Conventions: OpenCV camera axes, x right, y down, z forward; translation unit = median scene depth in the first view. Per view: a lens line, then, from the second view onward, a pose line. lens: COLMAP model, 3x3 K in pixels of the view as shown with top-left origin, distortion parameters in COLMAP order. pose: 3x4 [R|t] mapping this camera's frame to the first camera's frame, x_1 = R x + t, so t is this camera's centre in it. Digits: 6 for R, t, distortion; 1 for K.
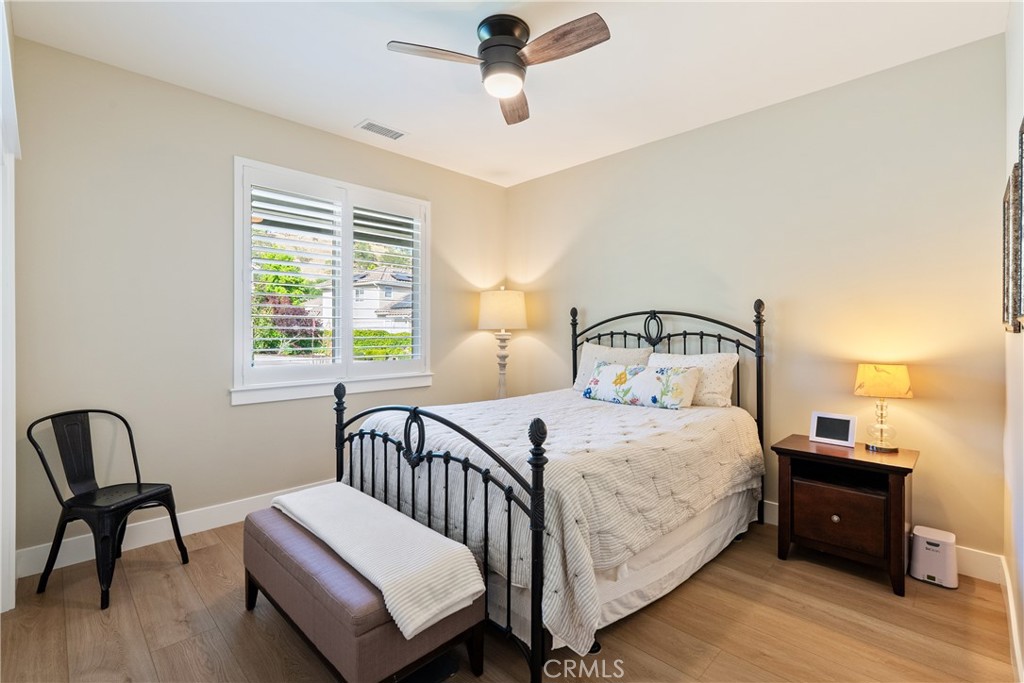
lens RADIAL K [[470.1, 0, 511.6], [0, 470.1, 337.1], [0, 0, 1]] dist [-0.012448, 0.003810]
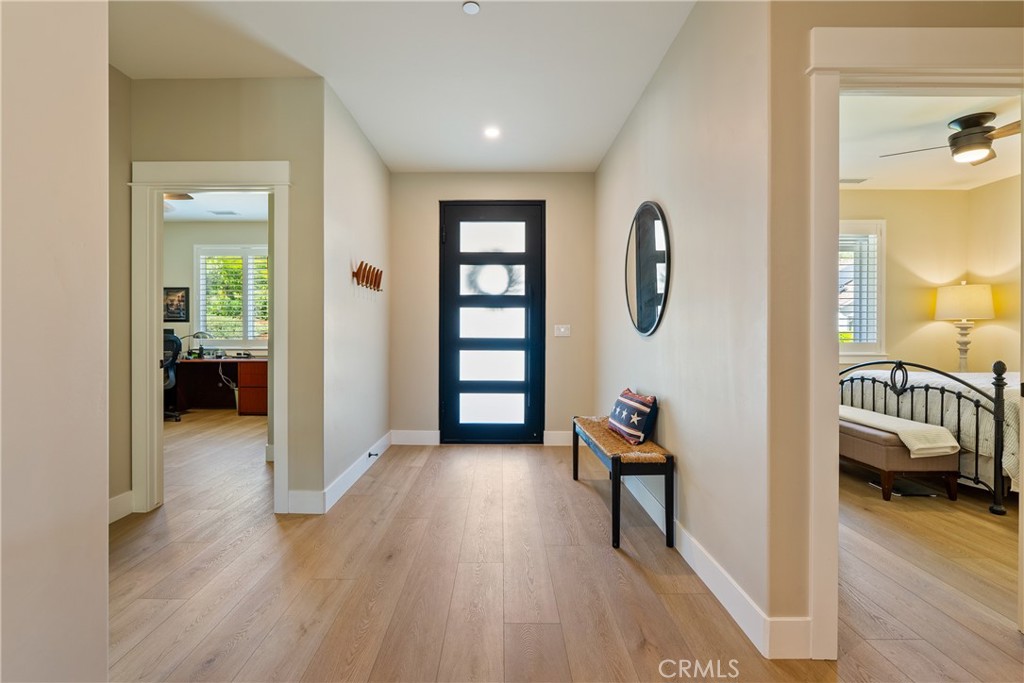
lens RADIAL K [[470.1, 0, 502.3], [0, 470.1, 332.3], [0, 0, 1]] dist [-0.012448, 0.003810]
pose [[0.707845, 0.004541, -0.706353, -0.028682], [-0.008495, 0.999962, -0.002084, 0.062860], [0.706317, 0.007476, 0.707856, -1.347553]]
